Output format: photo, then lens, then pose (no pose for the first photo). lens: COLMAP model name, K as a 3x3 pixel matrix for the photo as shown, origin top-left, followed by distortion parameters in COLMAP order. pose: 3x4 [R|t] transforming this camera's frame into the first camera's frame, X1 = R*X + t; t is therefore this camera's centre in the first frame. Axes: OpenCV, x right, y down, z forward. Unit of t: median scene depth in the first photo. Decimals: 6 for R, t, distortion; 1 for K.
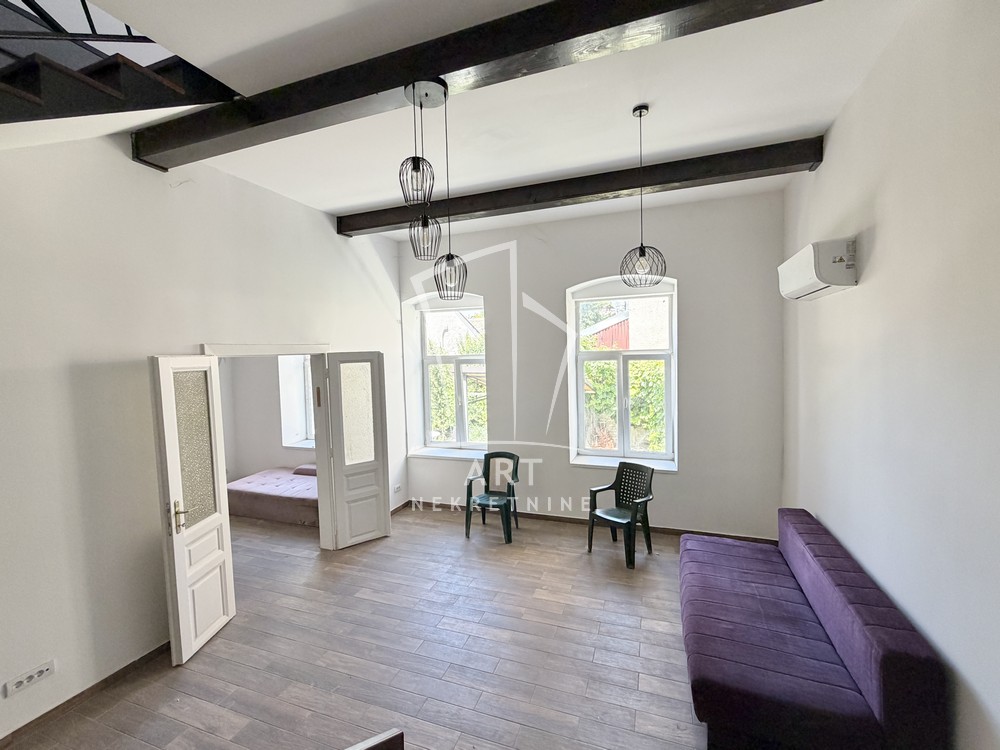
lens RADIAL K [[430.8, 0, 496.9], [0, 430.8, 376.7], [0, 0, 1]] dist [-0.000792, 0.000427]
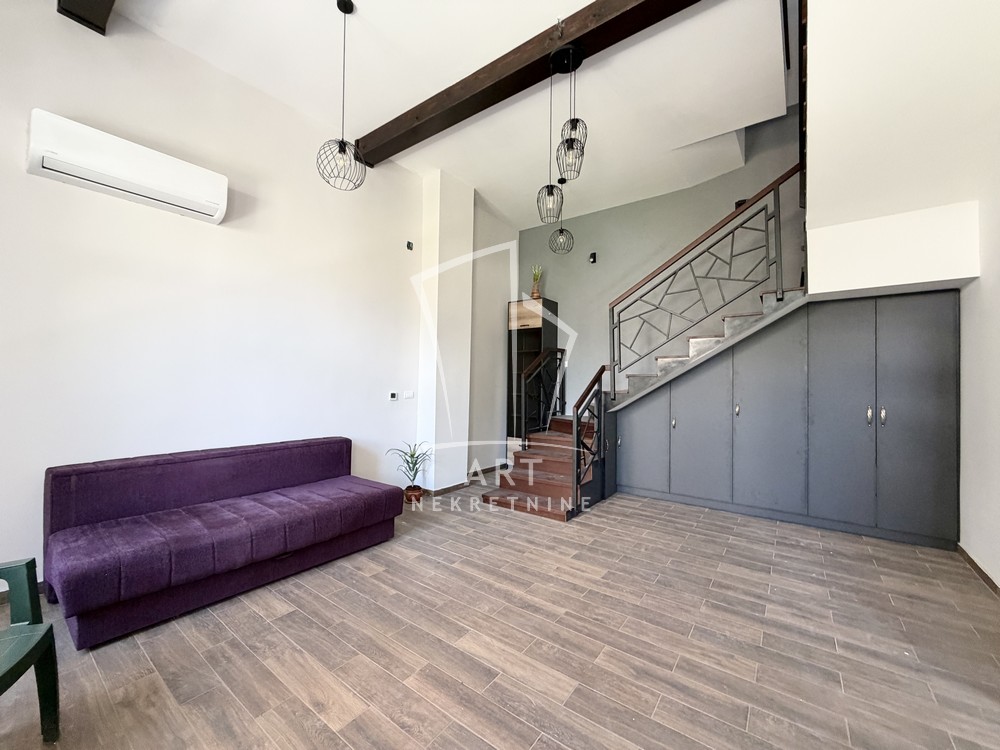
lens RADIAL K [[400.5, 0, 494.6], [0, 400.5, 375.4], [0, 0, 1]] dist [-0.001589, 0.000309]
pose [[-0.956797, 0.016348, 0.290297, -0.136191], [0.024466, 0.999404, 0.024356, 0.117243], [-0.289726, 0.030406, -0.956627, 1.060739]]
